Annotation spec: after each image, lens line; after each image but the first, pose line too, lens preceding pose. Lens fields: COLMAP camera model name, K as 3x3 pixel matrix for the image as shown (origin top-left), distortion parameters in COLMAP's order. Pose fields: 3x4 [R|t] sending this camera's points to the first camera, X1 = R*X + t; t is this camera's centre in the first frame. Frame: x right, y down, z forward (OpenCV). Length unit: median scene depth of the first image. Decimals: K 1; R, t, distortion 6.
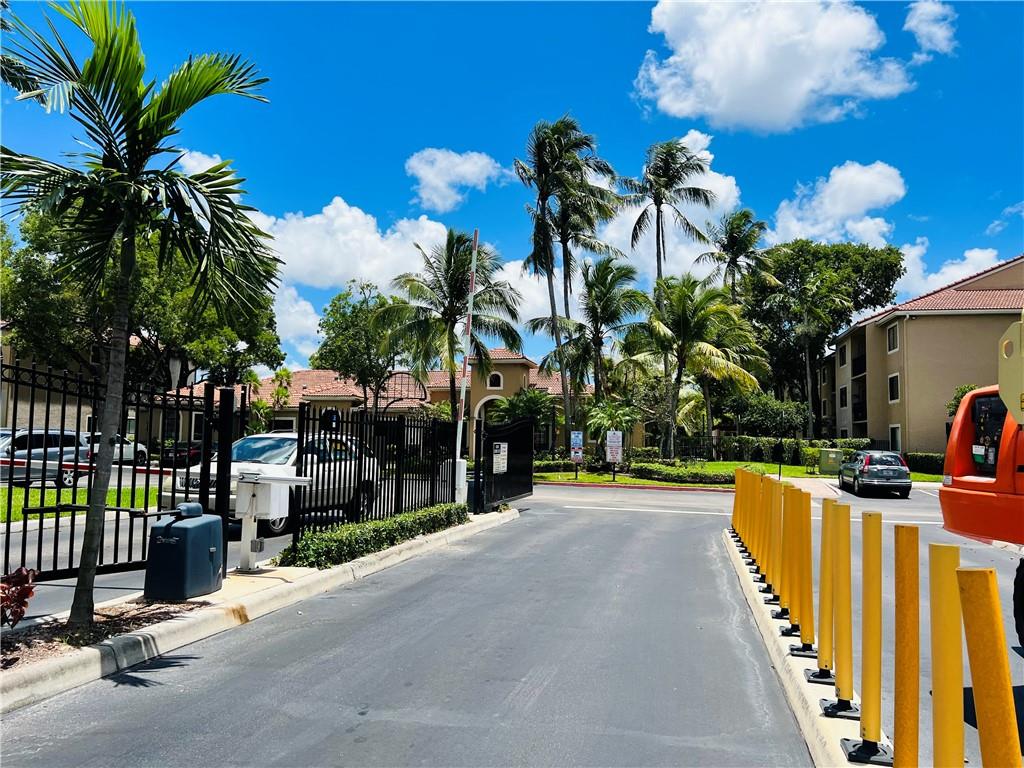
lens RADIAL K [[769.7, 0, 512.0], [0, 769.7, 384.0], [0, 0, 1]] dist [0.001003, 0.000063]
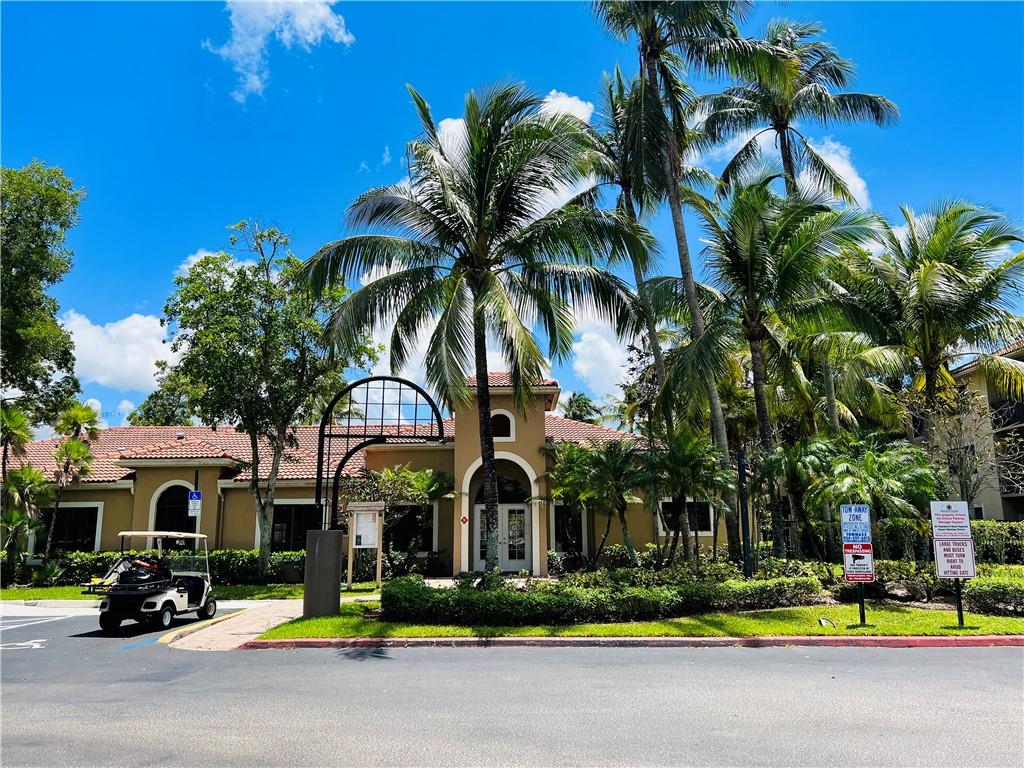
lens RADIAL K [[815.1, 0, 512.0], [0, 815.1, 384.0], [0, 0, 1]] dist [0.027286, 0.001676]
pose [[0.981905, 0.011286, 0.189035, -0.125079], [0.010761, 0.993284, -0.115200, 0.033240], [-0.189066, 0.115150, 0.975190, 0.429538]]
